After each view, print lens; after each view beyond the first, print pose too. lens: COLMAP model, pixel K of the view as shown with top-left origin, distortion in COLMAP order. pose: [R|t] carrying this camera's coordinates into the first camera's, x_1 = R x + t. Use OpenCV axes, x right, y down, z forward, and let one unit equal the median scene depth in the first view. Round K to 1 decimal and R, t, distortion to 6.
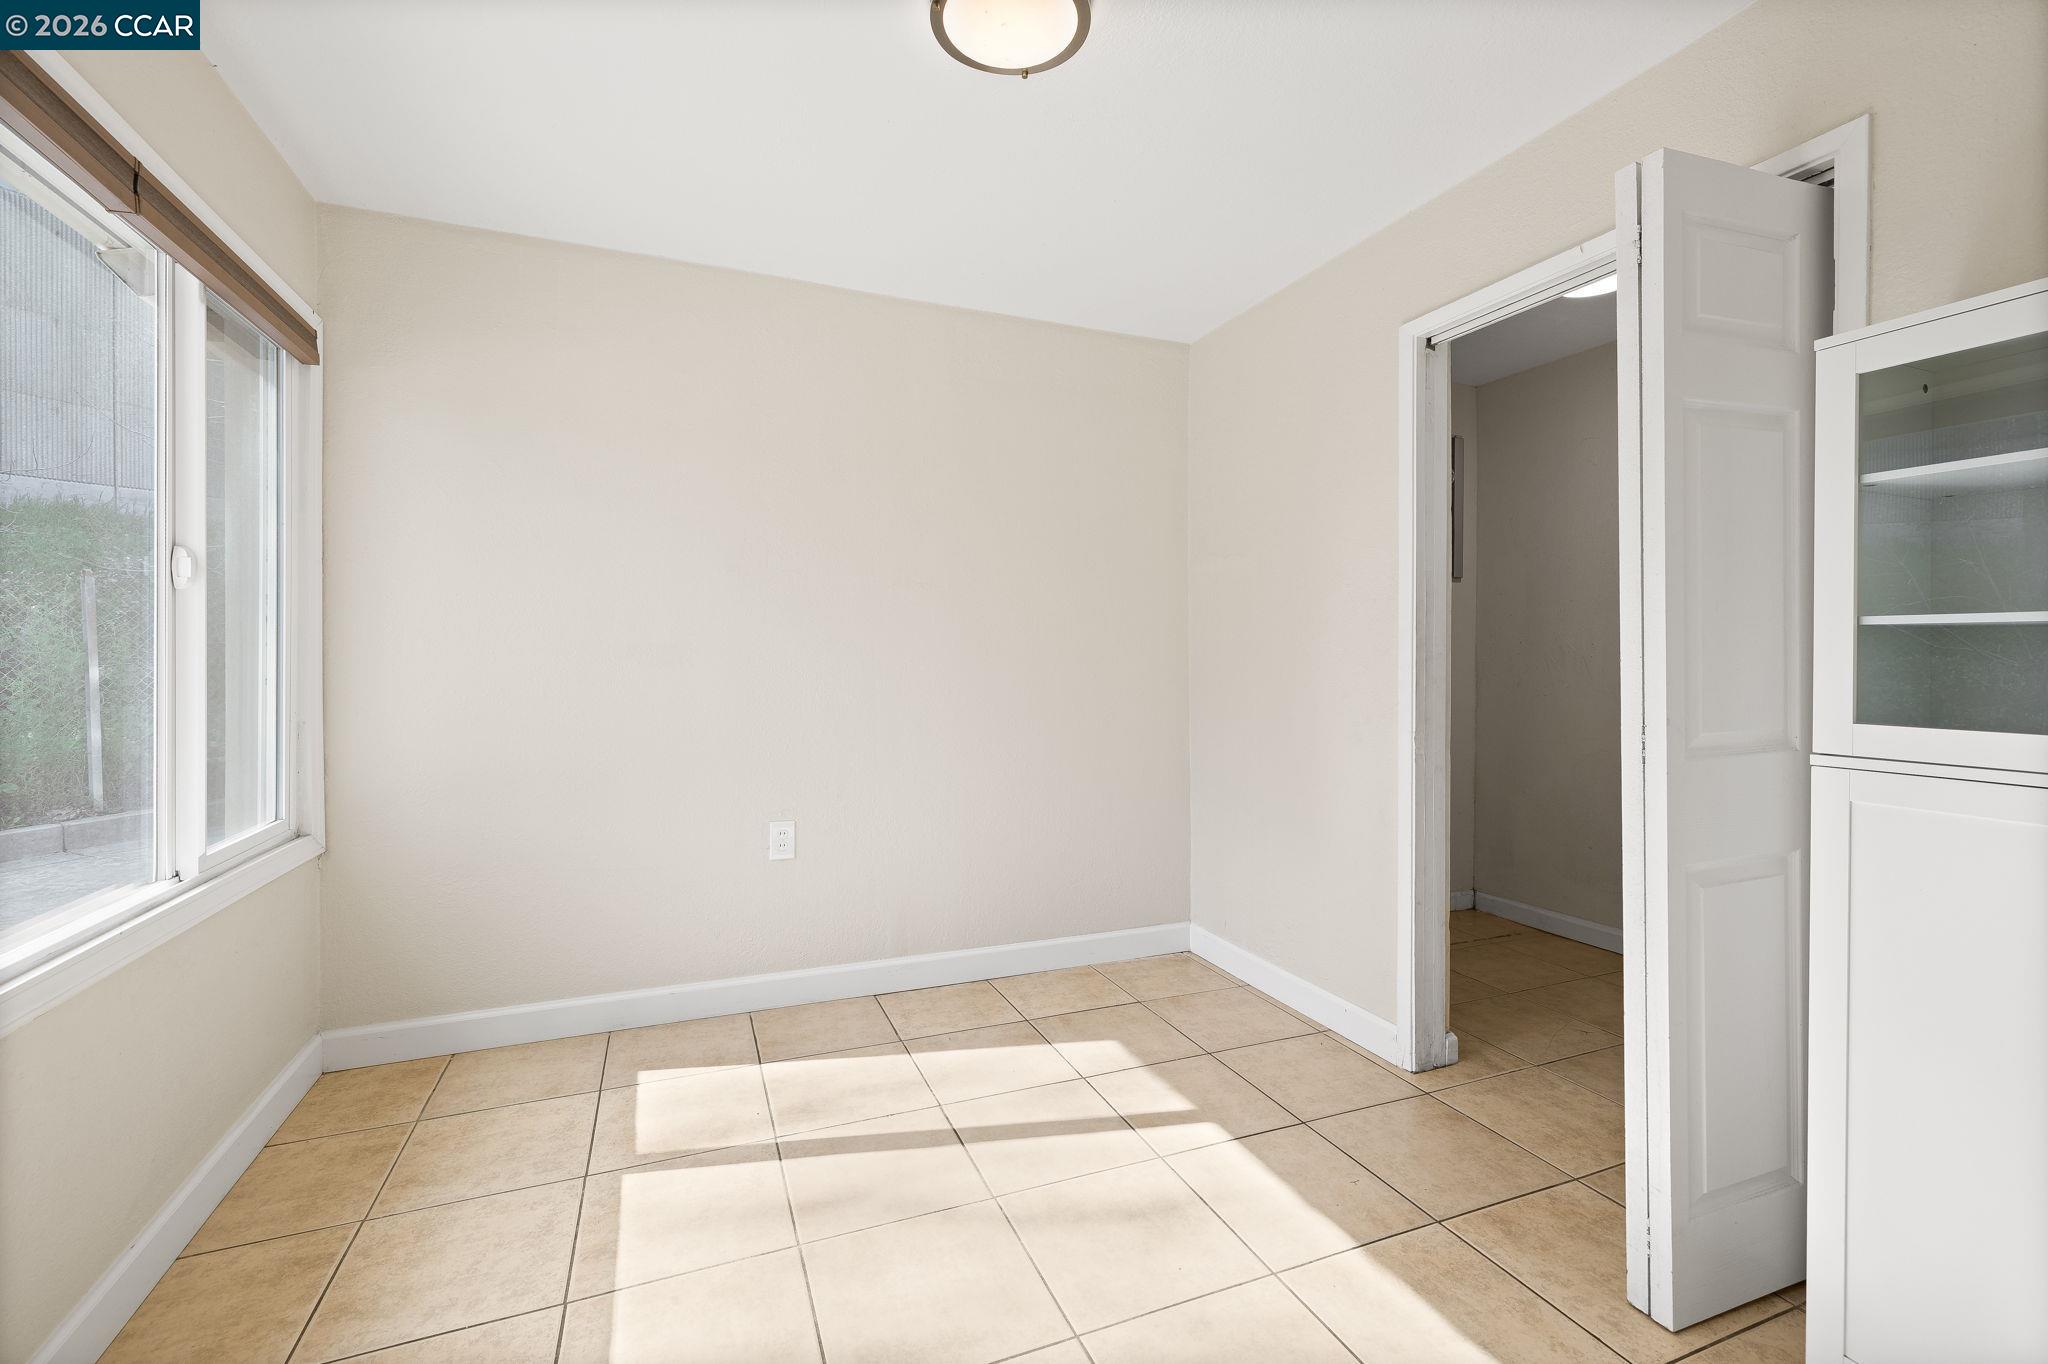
lens RADIAL K [[870.6, 0, 1019.0], [0, 870.6, 657.0], [0, 0, 1]] dist [0.000037, -0.000013]
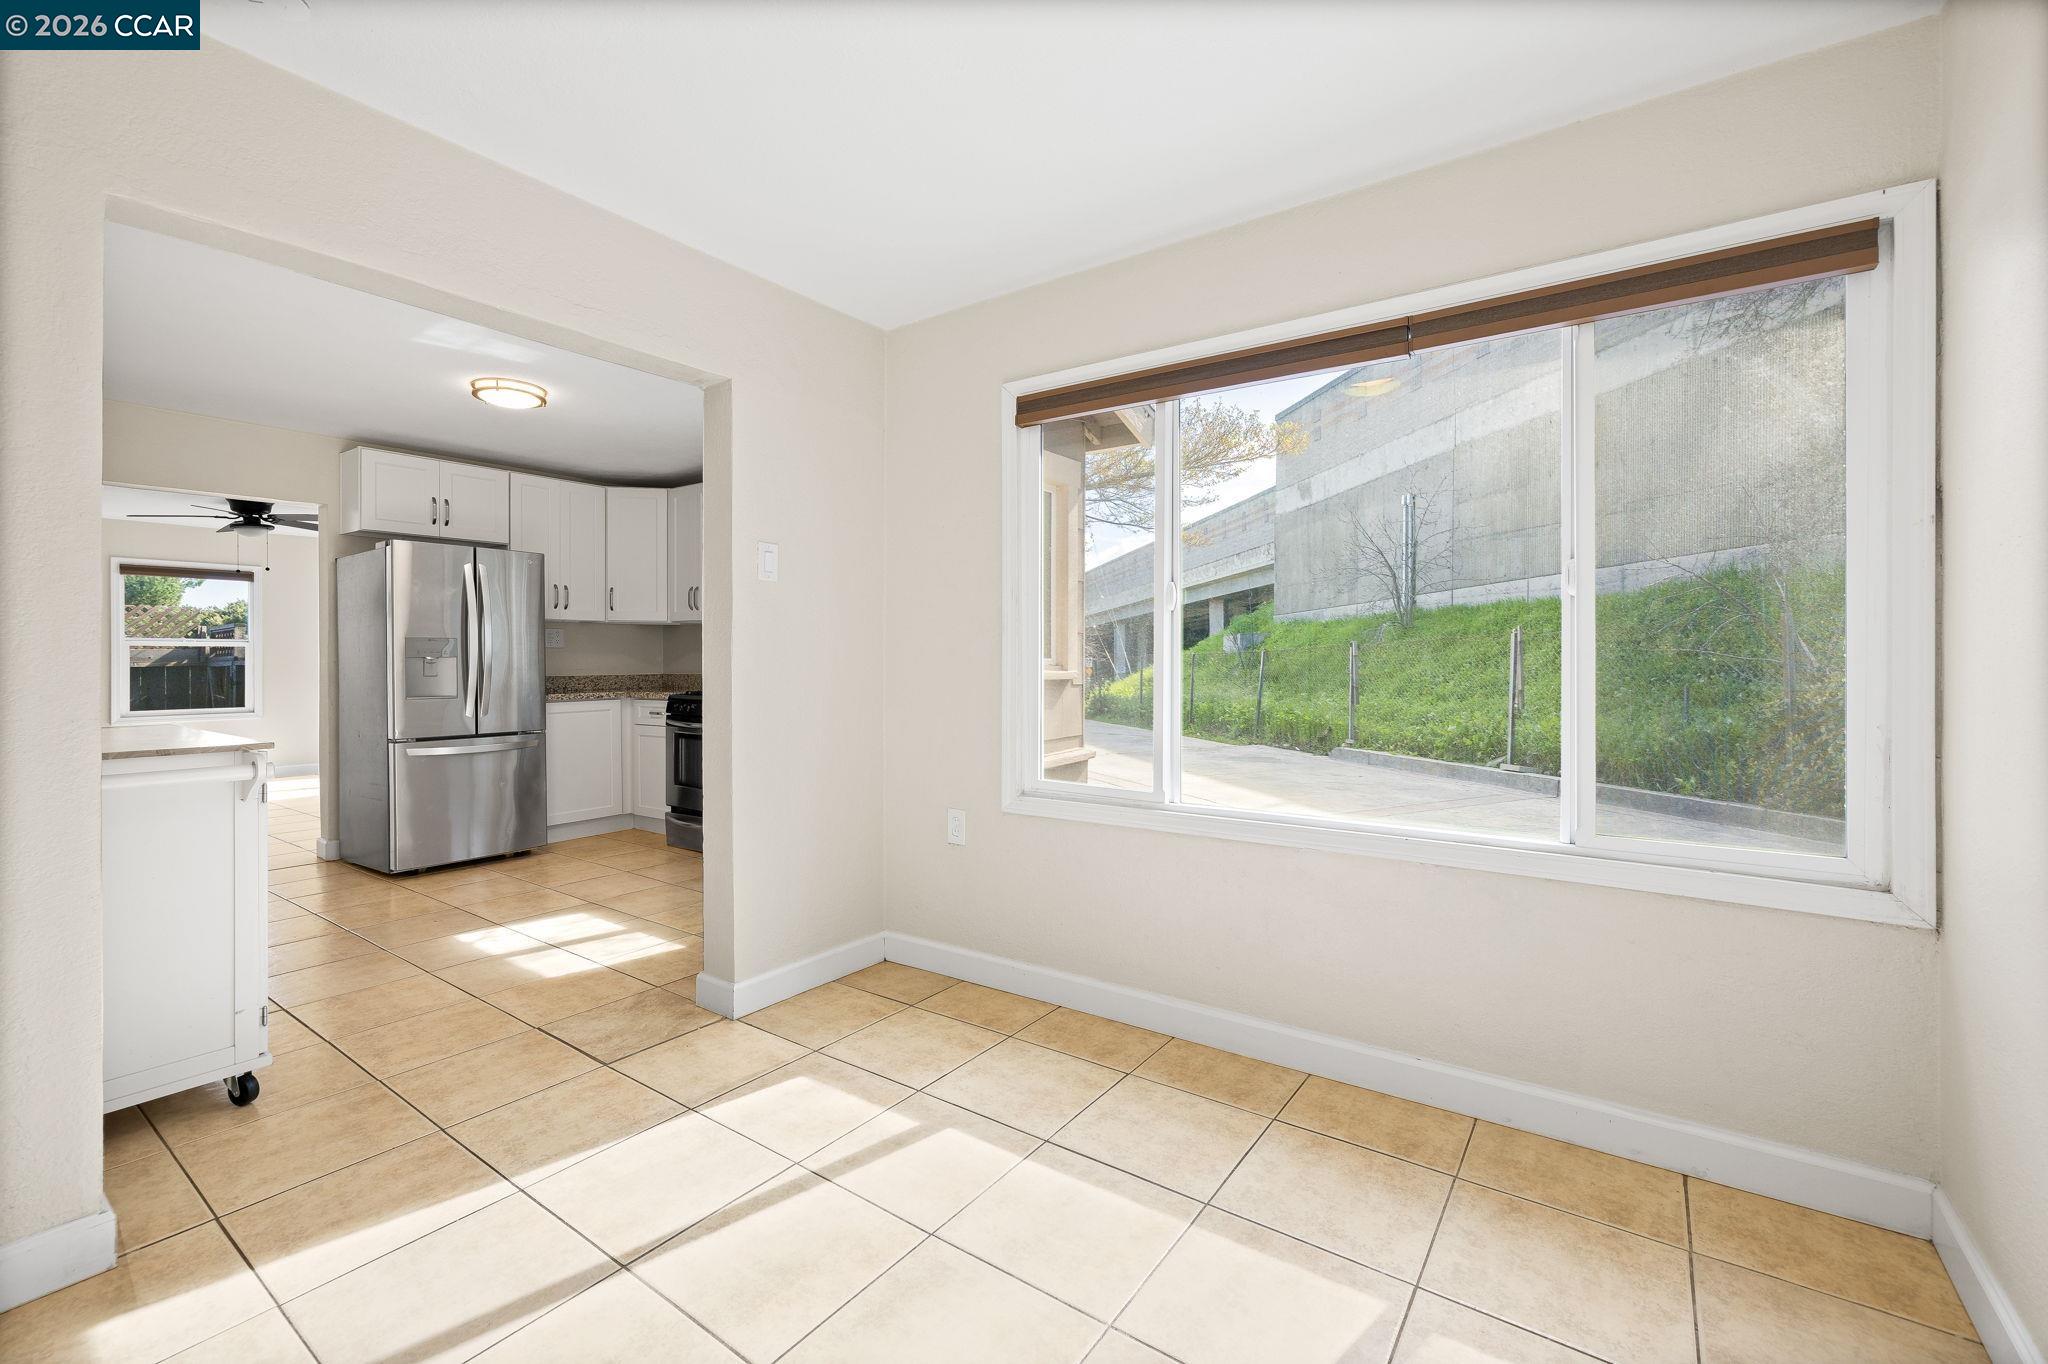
lens RADIAL K [[870.6, 0, 1019.0], [0, 870.6, 657.0], [0, 0, 1]] dist [0.000037, -0.000013]
pose [[-0.843864, 0.005452, -0.536529, 0.249494], [0.001500, 0.999968, 0.007802, -0.008921], [0.536555, 0.005779, -0.843846, 1.413863]]
